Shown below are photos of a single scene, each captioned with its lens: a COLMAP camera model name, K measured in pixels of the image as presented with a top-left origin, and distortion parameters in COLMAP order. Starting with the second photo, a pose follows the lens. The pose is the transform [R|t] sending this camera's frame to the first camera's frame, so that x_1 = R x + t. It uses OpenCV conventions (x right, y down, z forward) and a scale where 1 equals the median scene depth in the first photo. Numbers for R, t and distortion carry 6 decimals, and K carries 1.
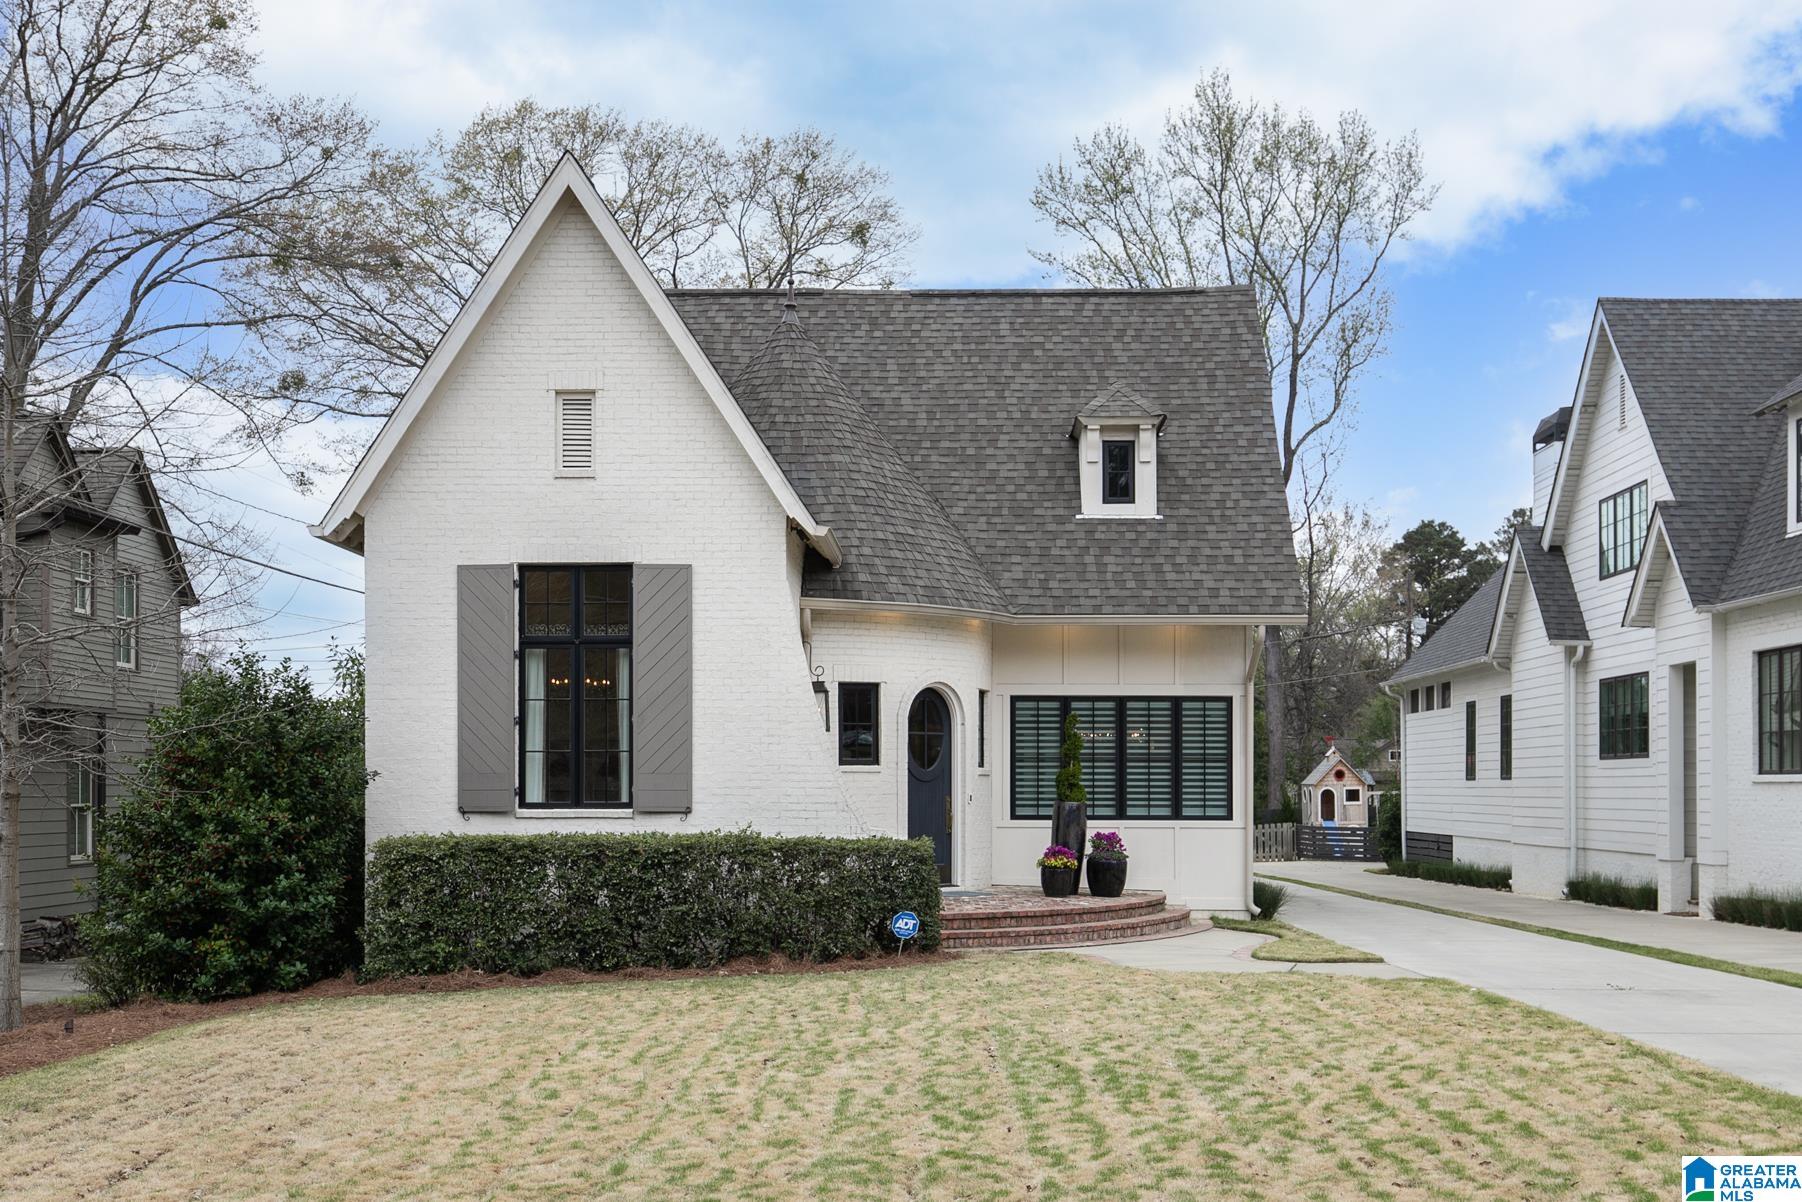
lens RADIAL K [[1902.9, 0, 902.2], [0, 1902.9, 609.5], [0, 0, 1]] dist [-0.020104, 0.000000]
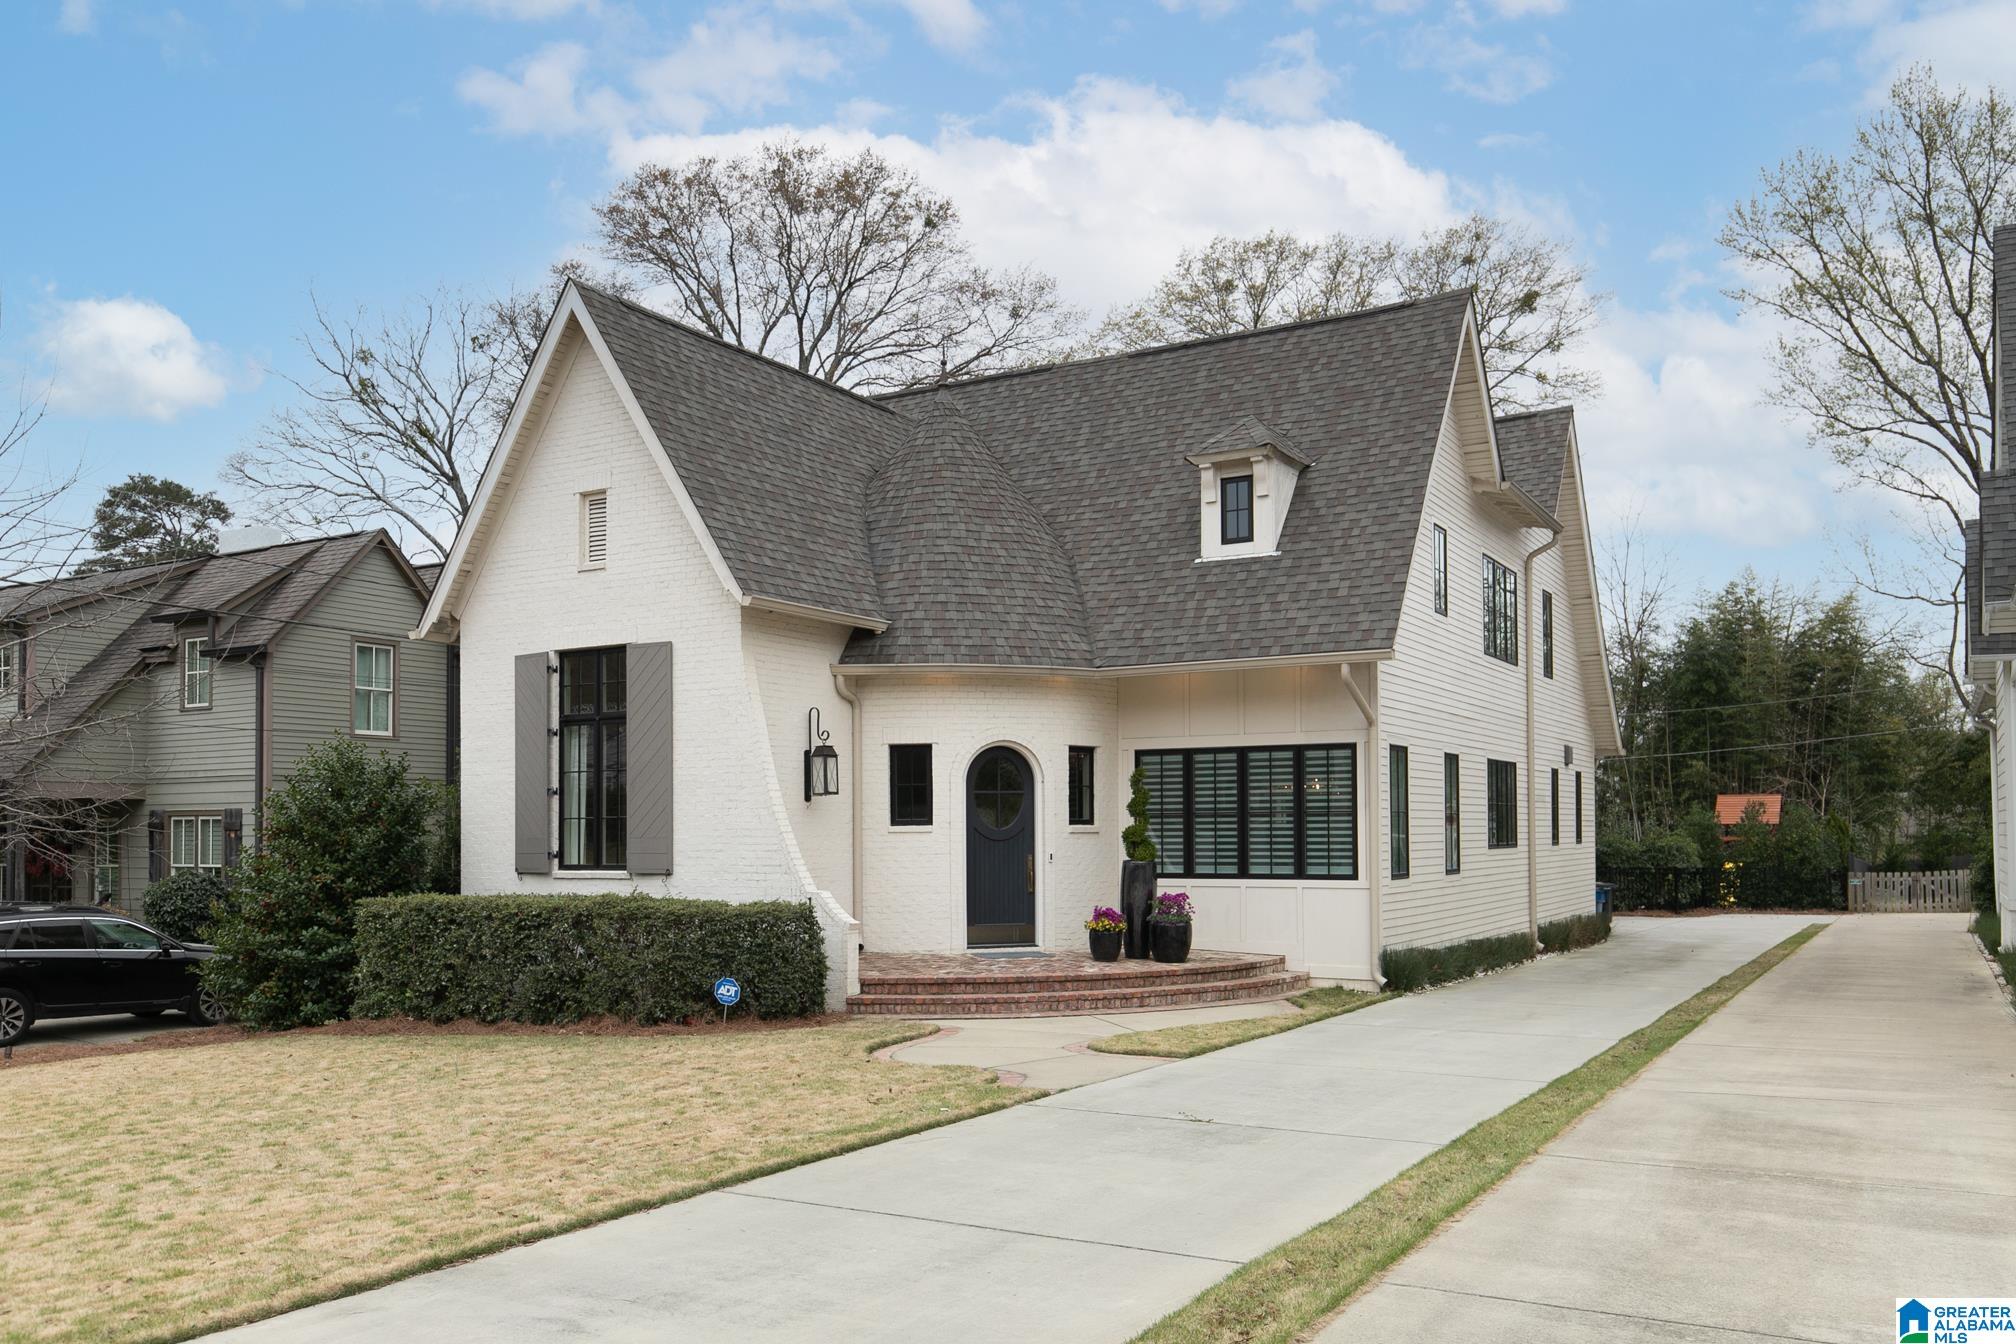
lens RADIAL K [[1590.3, 0, 1007.6], [0, 1590.3, 674.8], [0, 0, 1]] dist [0.003839, 0.003078]
pose [[0.872936, -0.056654, -0.484534, 0.410600], [0.055457, 0.998319, -0.016818, 0.017406], [0.484672, -0.012190, 0.874611, 0.262907]]
